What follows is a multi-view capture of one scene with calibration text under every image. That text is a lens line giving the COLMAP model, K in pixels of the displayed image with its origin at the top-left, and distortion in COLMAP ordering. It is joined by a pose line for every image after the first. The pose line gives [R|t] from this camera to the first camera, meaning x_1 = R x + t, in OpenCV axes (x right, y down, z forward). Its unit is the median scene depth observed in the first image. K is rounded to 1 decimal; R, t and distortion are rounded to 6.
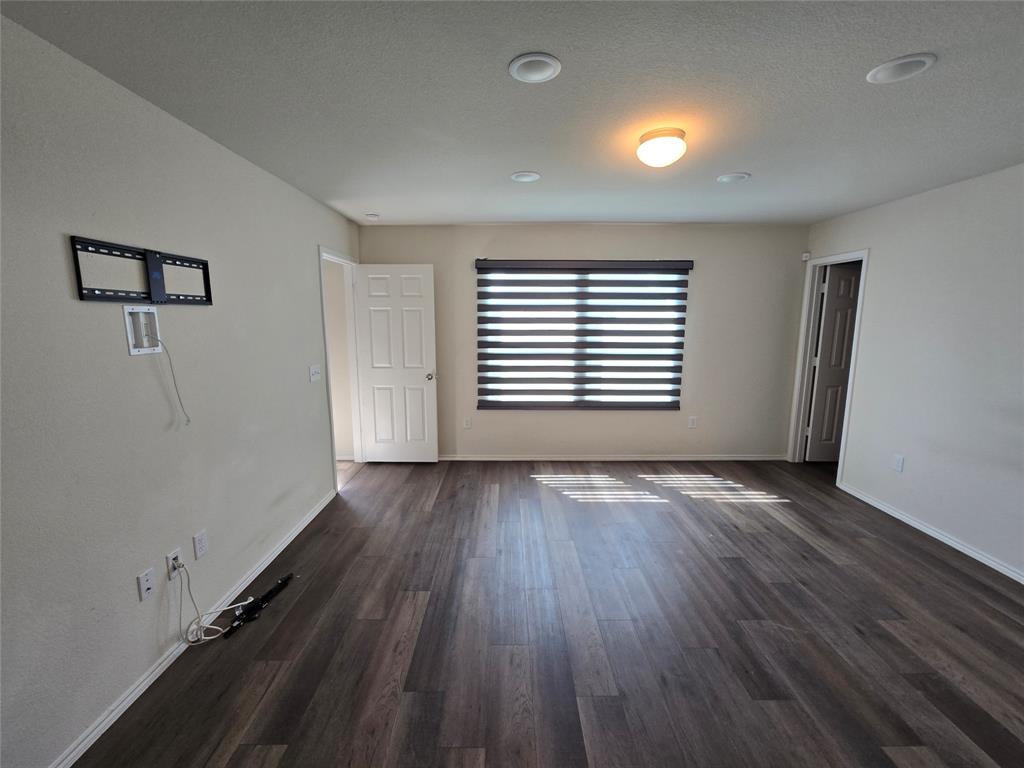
lens RADIAL K [[421.1, 0, 515.2], [0, 421.1, 380.6], [0, 0, 1]] dist [0.004182, 0.001163]
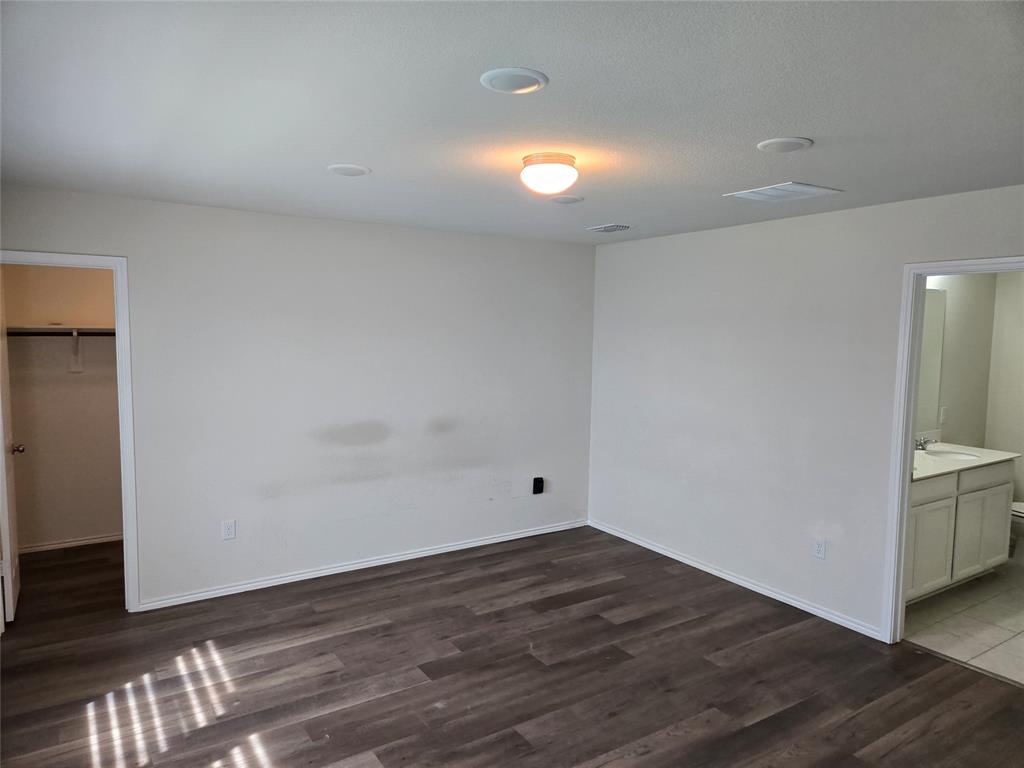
lens RADIAL K [[686.1, 0, 517.5], [0, 686.1, 388.4], [0, 0, 1]] dist [0.071296, -0.053714]
pose [[-0.542966, -0.080550, 0.835882, -0.451392], [0.113311, 0.979258, 0.167970, -0.211876], [-0.832075, 0.185917, -0.522577, 1.083201]]
